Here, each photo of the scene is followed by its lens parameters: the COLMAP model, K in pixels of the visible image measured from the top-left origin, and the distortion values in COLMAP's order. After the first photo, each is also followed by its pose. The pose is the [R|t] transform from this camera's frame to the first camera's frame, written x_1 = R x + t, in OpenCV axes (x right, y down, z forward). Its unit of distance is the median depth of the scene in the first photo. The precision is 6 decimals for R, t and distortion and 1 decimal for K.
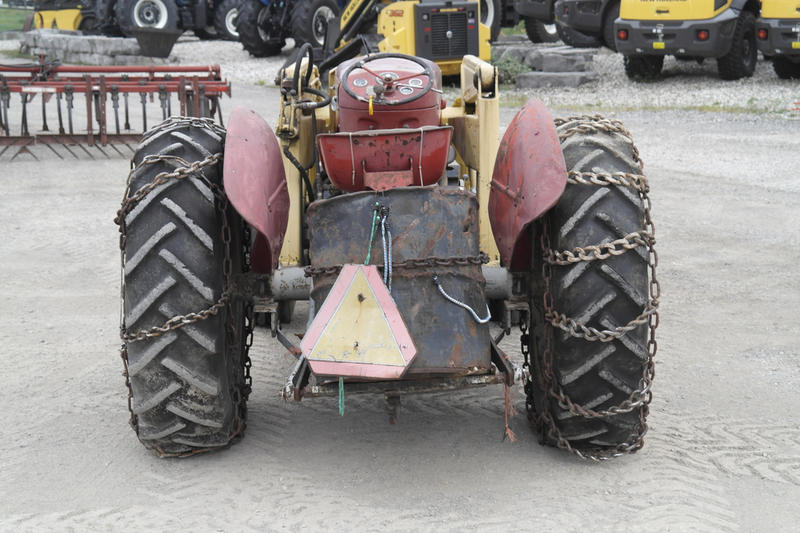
lens RADIAL K [[1402.1, 0, 400.0], [0, 1402.1, 266.5], [0, 0, 1]] dist [0.351327, 0.074539]
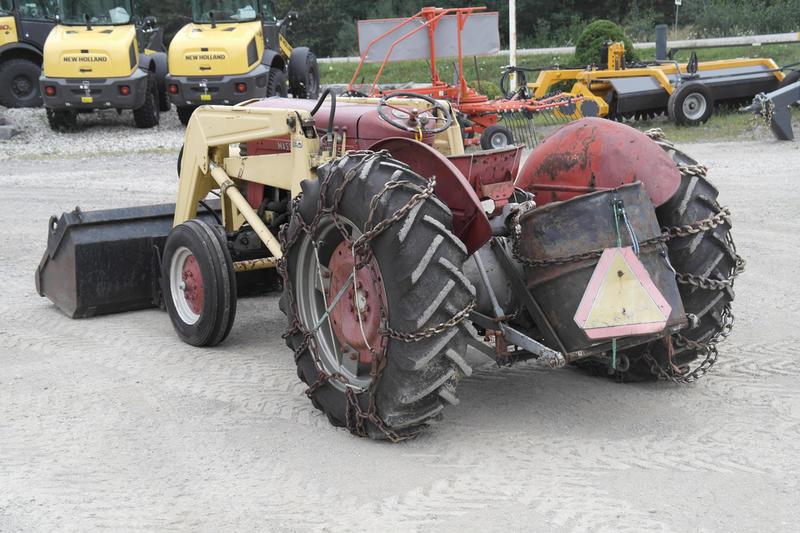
lens RADIAL K [[1237.7, 0, 400.0], [0, 1237.7, 266.5], [0, 0, 1]] dist [0.150064, 0.223266]
pose [[0.850893, -0.116029, 0.512366, -0.720225], [0.127486, 0.991757, 0.012872, -0.022250], [-0.509635, 0.054367, 0.858671, 0.129839]]
